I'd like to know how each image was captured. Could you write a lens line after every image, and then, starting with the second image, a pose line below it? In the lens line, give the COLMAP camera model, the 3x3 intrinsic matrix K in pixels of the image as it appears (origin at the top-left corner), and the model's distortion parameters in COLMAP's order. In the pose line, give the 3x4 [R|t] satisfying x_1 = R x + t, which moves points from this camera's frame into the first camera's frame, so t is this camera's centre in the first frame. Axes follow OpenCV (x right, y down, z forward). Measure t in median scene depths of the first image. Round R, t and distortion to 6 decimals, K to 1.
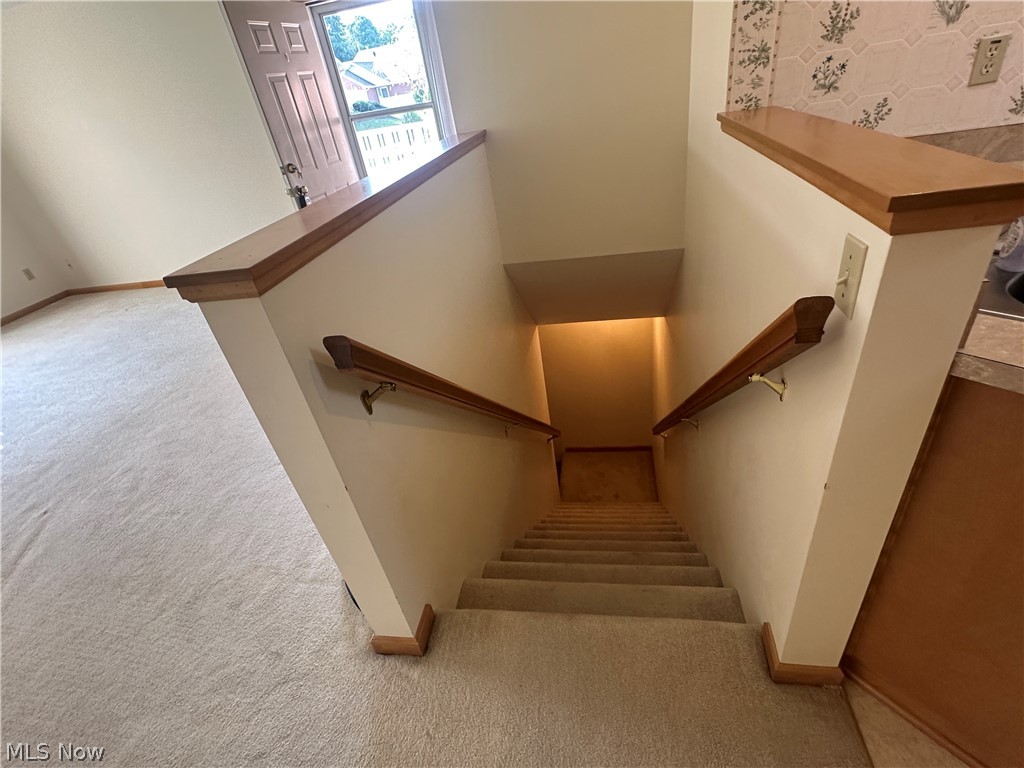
lens RADIAL K [[488.6, 0, 512.0], [0, 488.6, 384.0], [0, 0, 1]] dist [-0.003072, -0.000275]
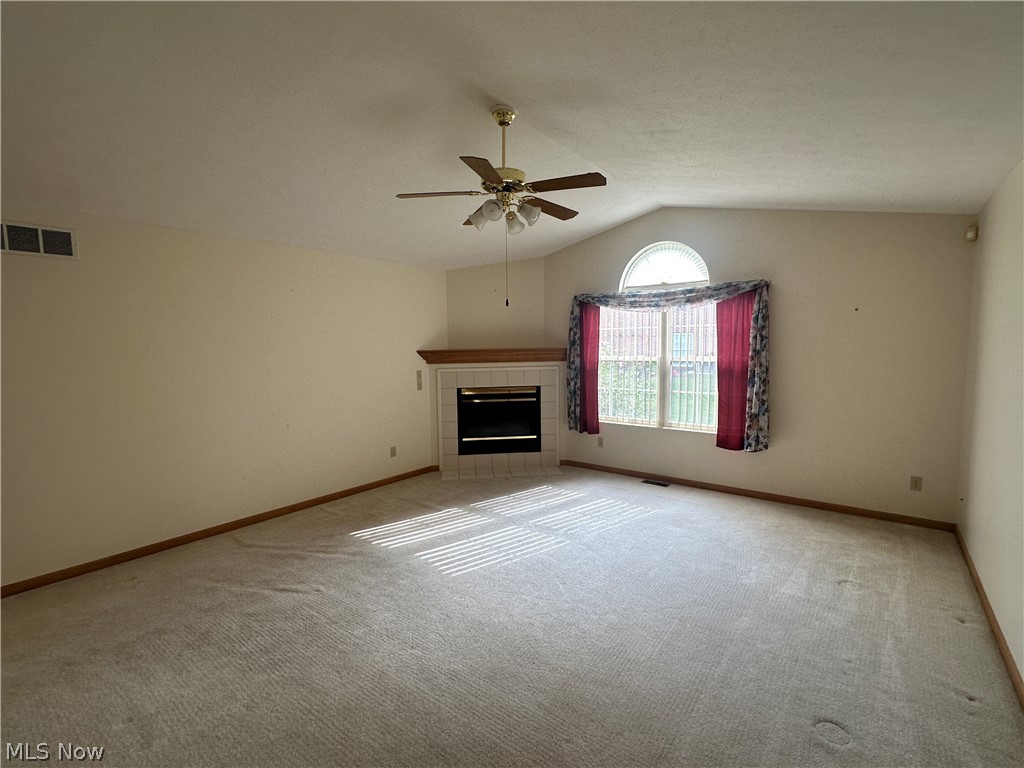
lens RADIAL K [[465.8, 0, 512.5], [0, 465.8, 385.2], [0, 0, 1]] dist [-0.002650, -0.000435]
pose [[-0.485122, 0.229533, -0.843784, -0.371232], [-0.390068, 0.806810, 0.443739, -1.532370], [0.782626, 0.544401, -0.301868, 2.297707]]
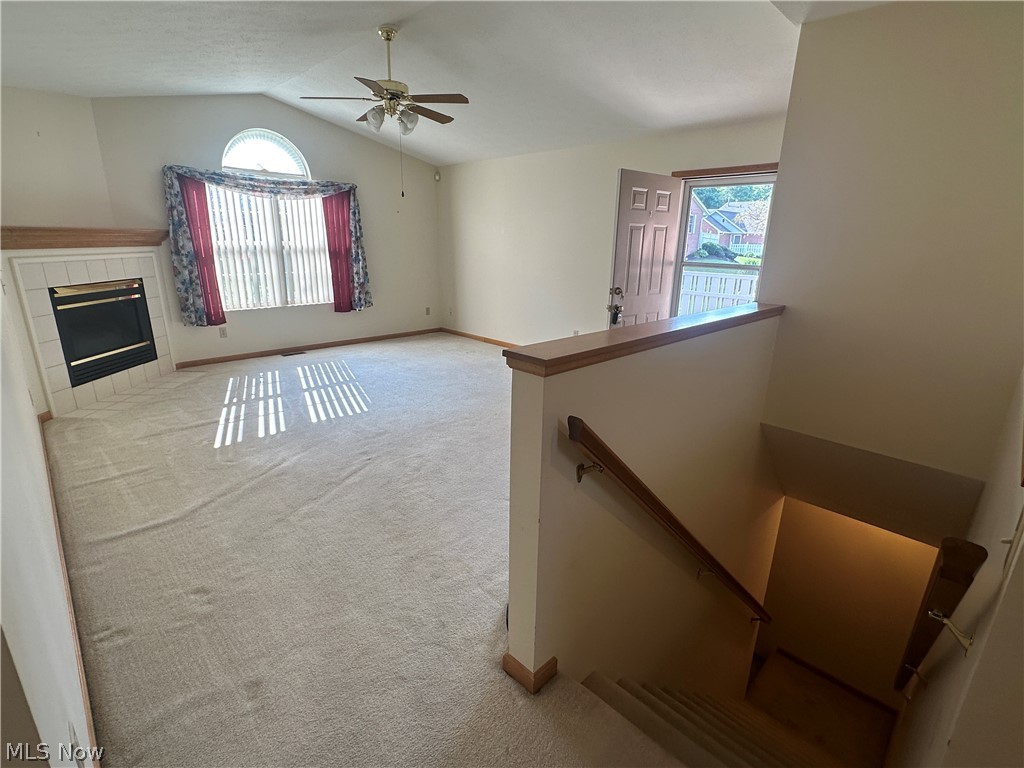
lens RADIAL K [[488.6, 0, 512.0], [0, 488.6, 384.0], [0, 0, 1]] dist [-0.003072, -0.000275]
pose [[0.789449, 0.325428, -0.520449, 0.137144], [-0.435467, 0.894495, -0.101230, 0.029067], [0.432596, 0.306555, 0.847871, -0.228506]]
